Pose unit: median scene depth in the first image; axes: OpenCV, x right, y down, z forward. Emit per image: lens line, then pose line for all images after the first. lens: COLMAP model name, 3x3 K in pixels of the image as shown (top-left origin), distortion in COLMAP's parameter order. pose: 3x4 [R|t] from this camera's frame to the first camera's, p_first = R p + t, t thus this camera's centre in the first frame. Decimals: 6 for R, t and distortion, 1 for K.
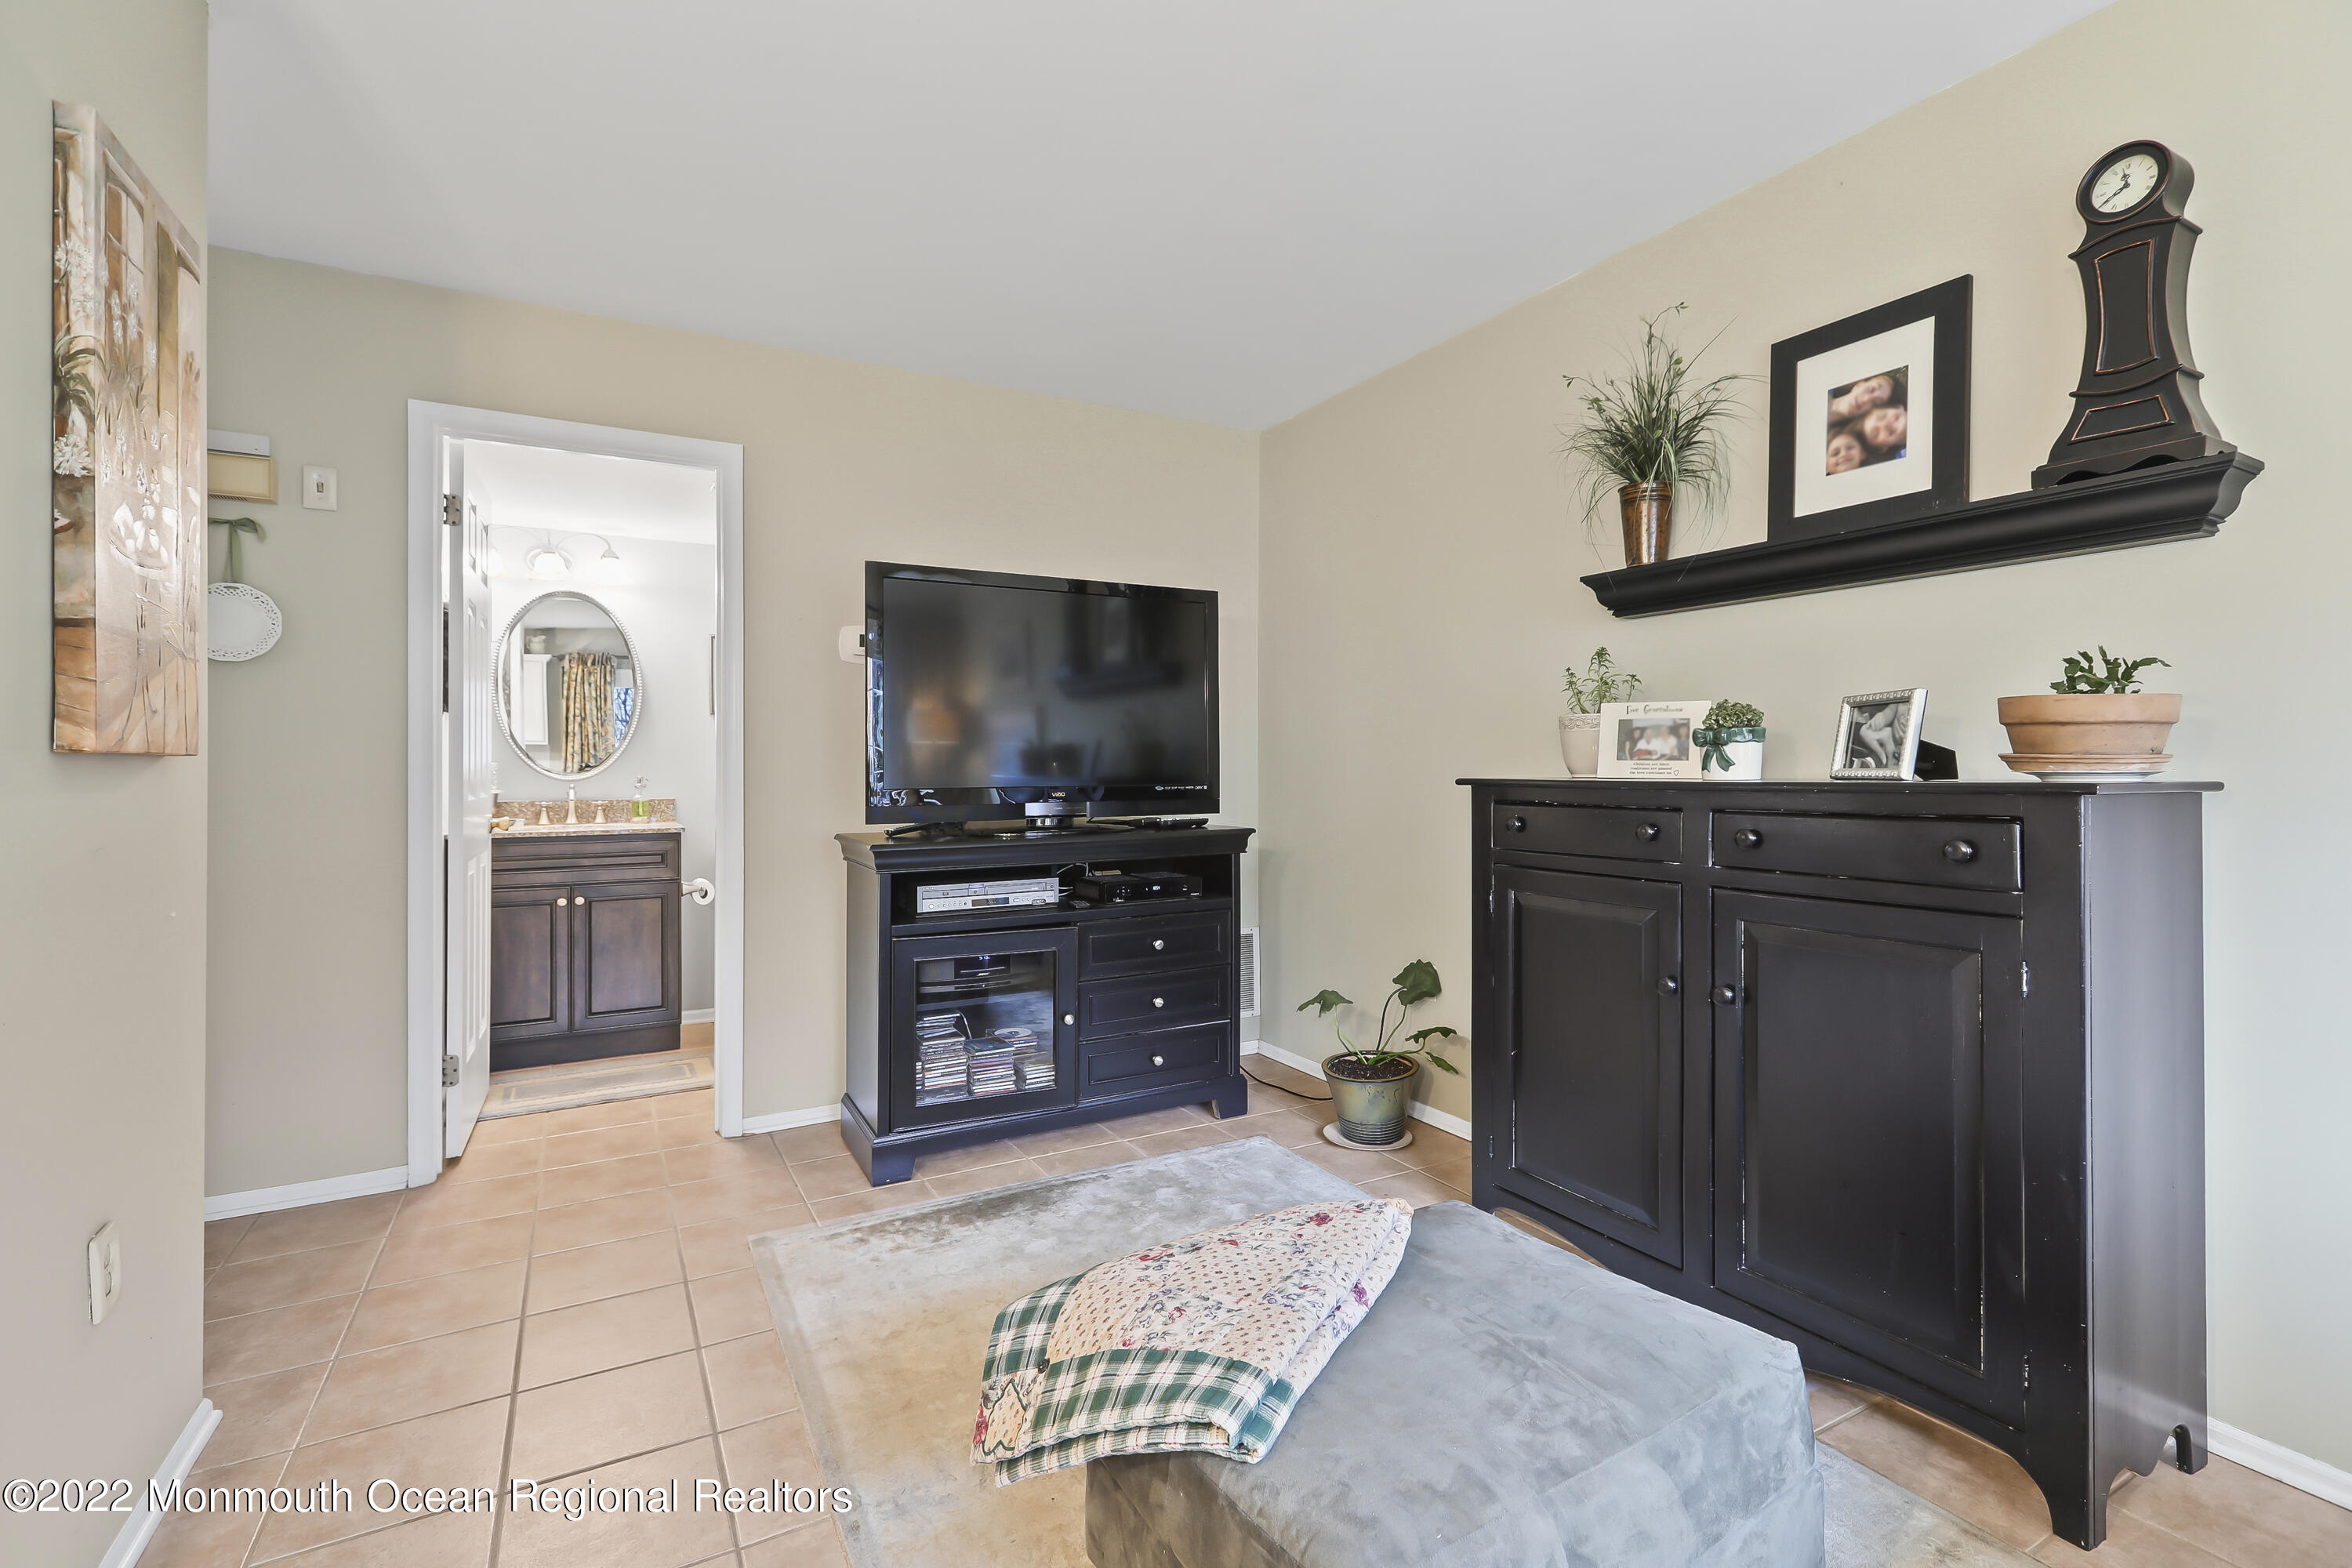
lens RADIAL K [[1063.1, 0, 1179.3], [0, 1063.1, 751.1], [0, 0, 1]] dist [0.000361, 0.000108]
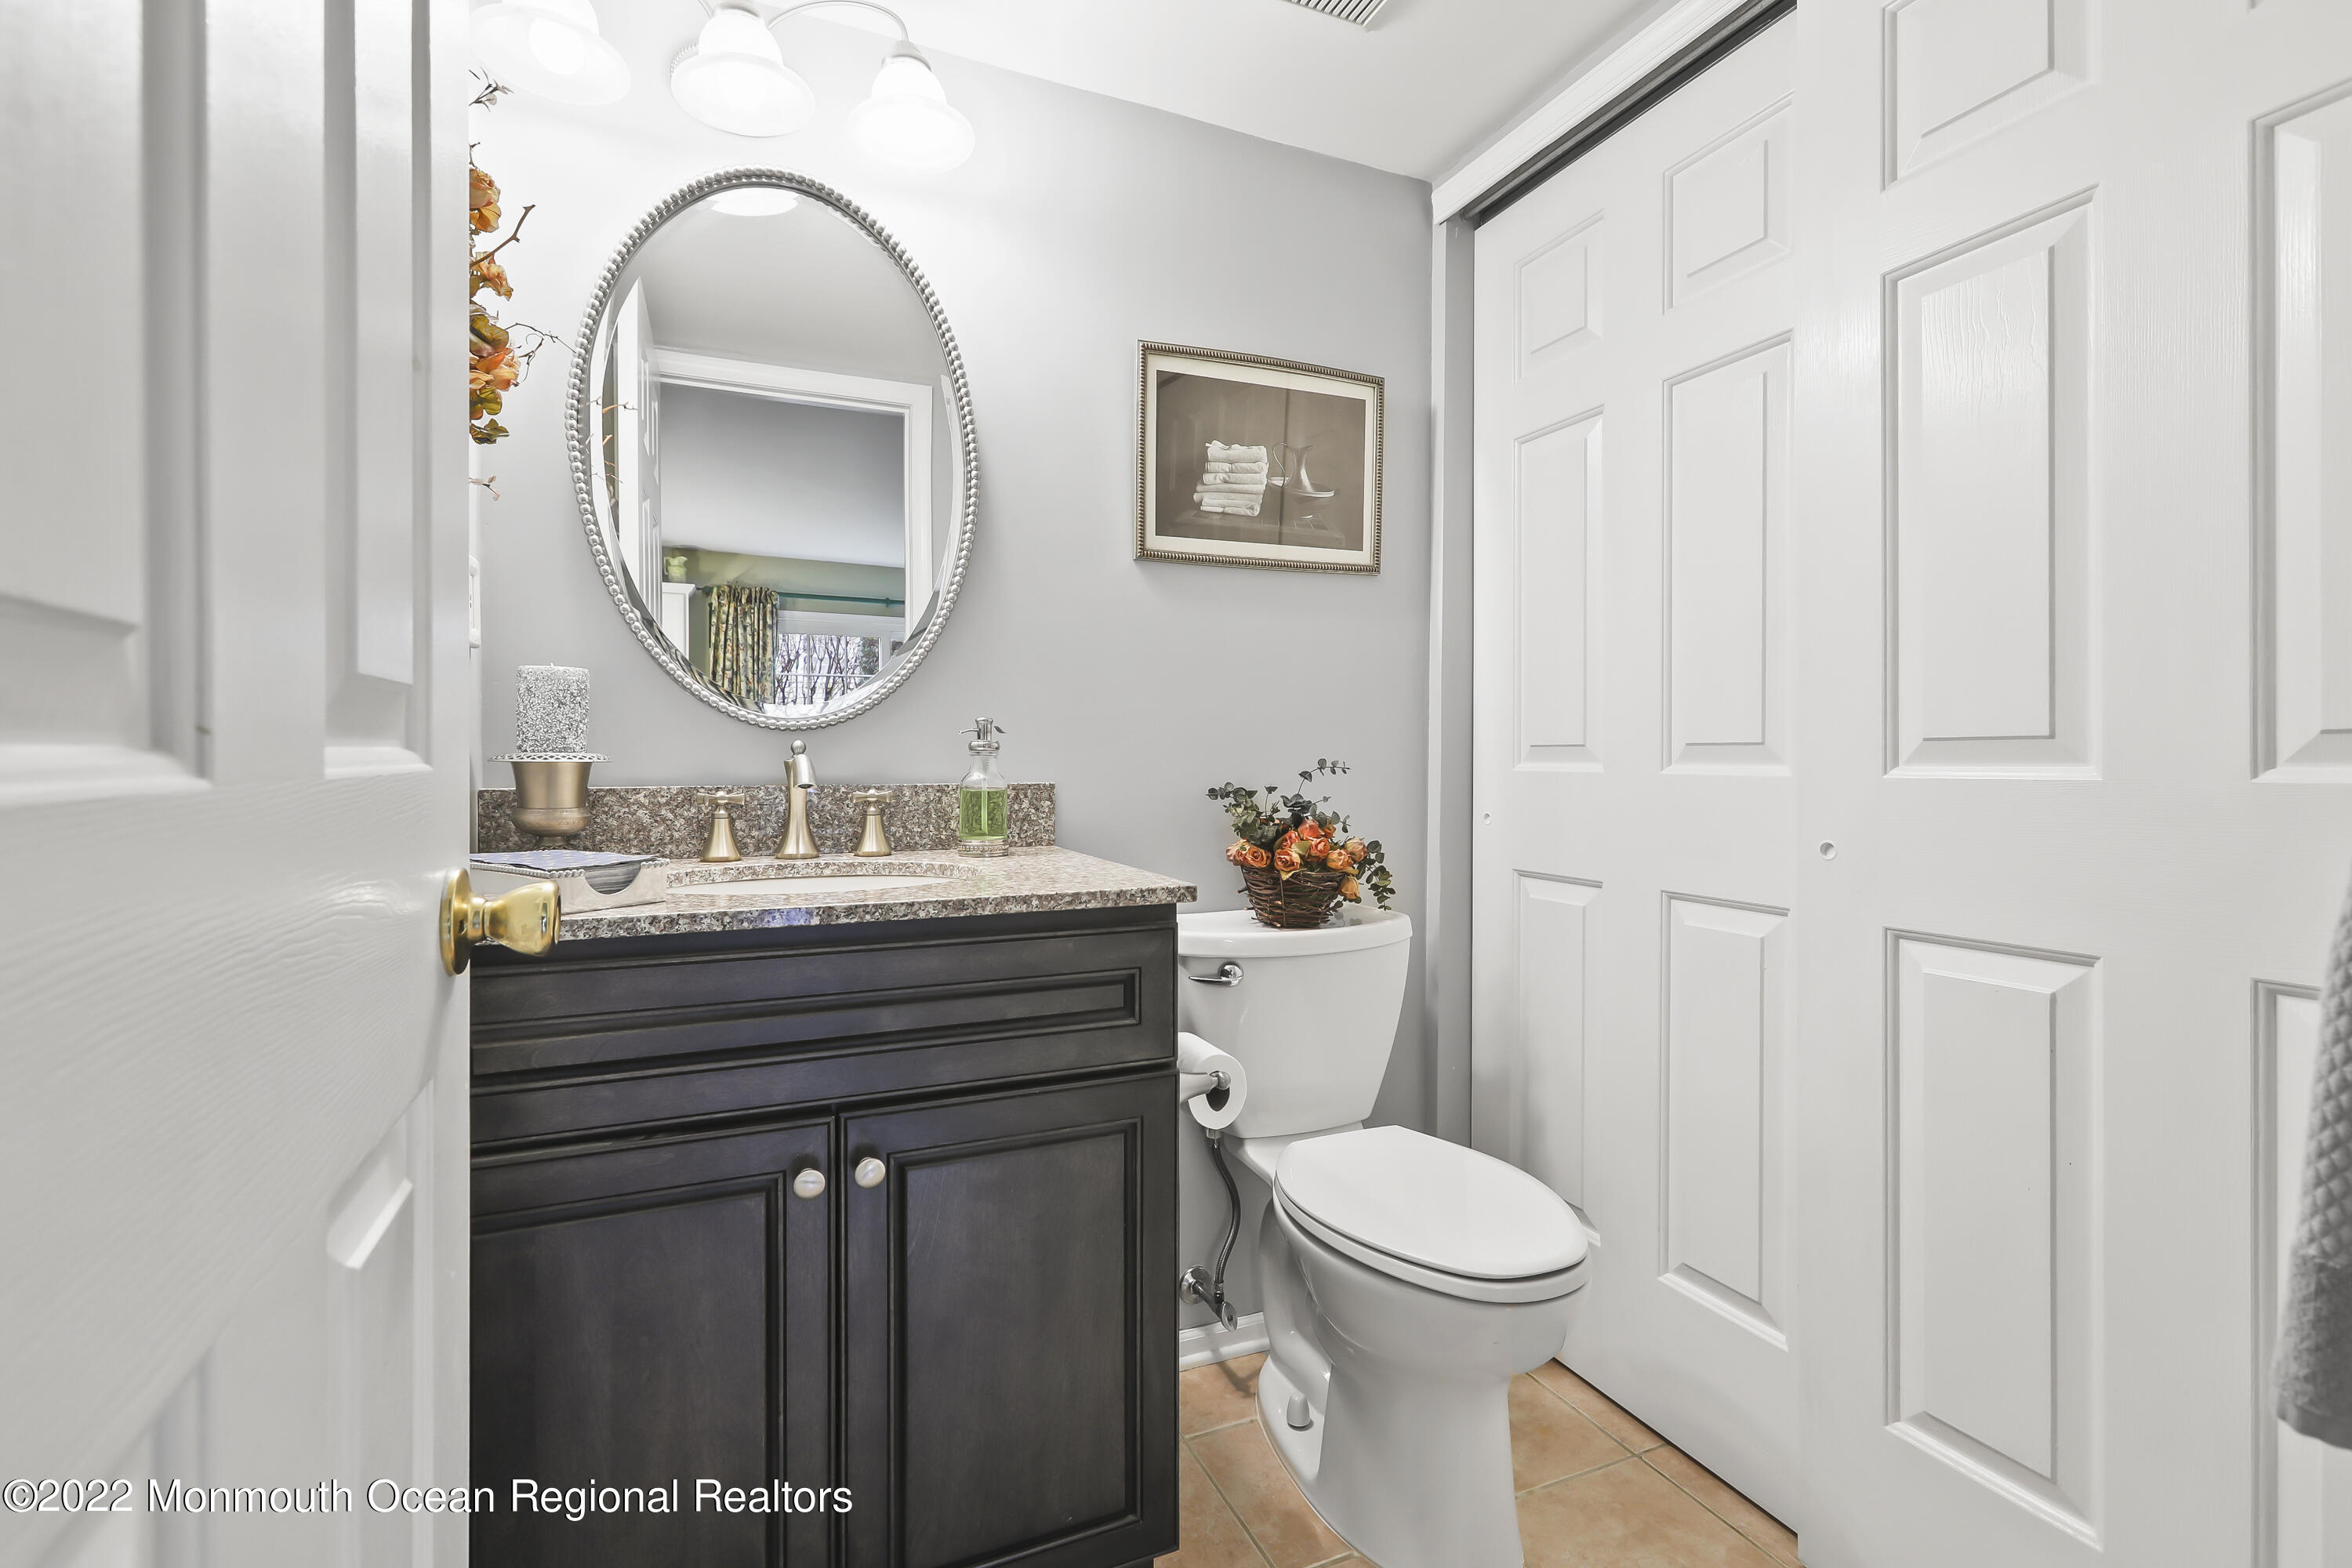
lens RADIAL K [[1063.1, 0, 1179.3], [0, 1063.1, 751.1], [0, 0, 1]] dist [0.000361, 0.000108]
pose [[0.995350, 0.004729, -0.096210, -0.198010], [-0.003887, 0.999952, 0.008941, 0.014892], [0.096248, -0.008526, 0.995321, 0.319577]]
